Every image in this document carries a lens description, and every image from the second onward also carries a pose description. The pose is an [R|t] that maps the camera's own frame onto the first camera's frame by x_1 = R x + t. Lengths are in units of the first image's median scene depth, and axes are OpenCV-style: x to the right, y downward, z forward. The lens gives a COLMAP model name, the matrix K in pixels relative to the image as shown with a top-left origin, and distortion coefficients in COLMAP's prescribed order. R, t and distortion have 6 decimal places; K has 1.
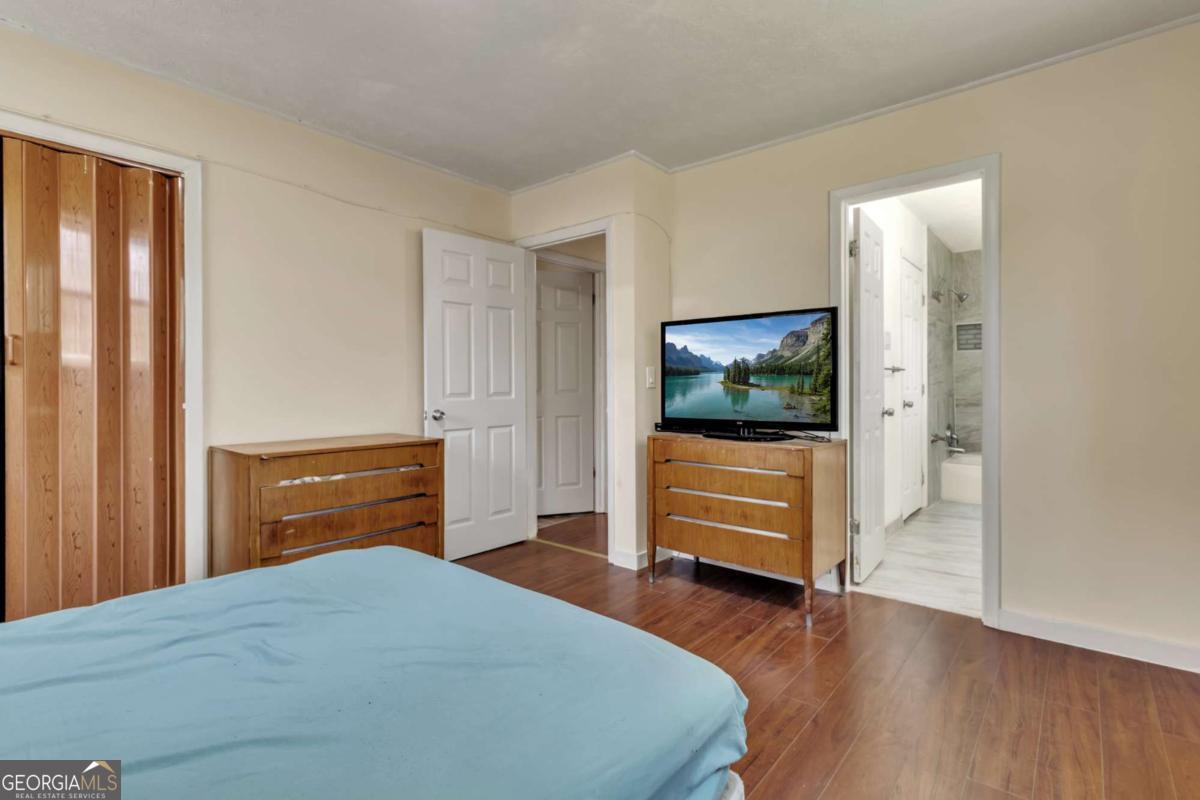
lens RADIAL K [[574.2, 0, 599.4], [0, 574.2, 393.9], [0, 0, 1]] dist [-0.000849, 0.001941]
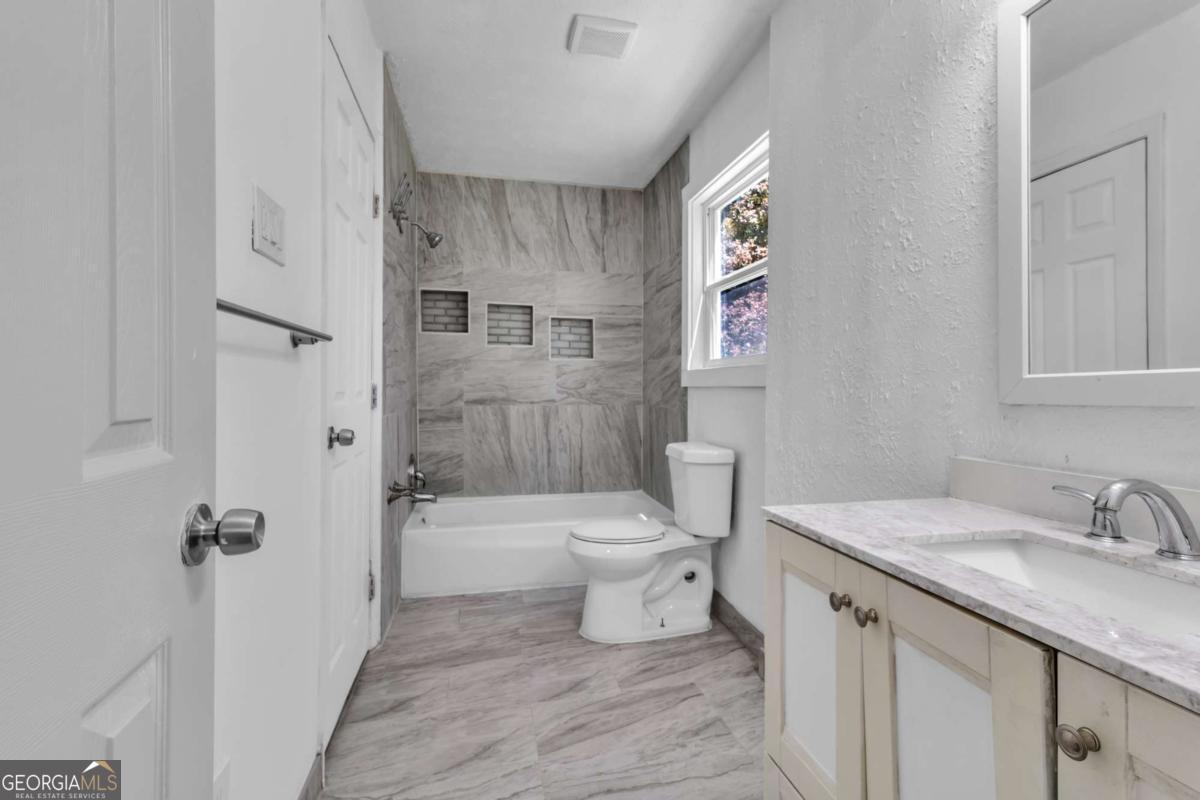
lens RADIAL K [[574.2, 0, 600.1], [0, 574.2, 393.4], [0, 0, 1]] dist [-0.000849, 0.001941]
pose [[0.615655, 0.005657, 0.787996, 0.275124], [-0.005529, 0.999981, -0.002859, -0.008994], [-0.787996, -0.002597, 0.615674, 0.504874]]
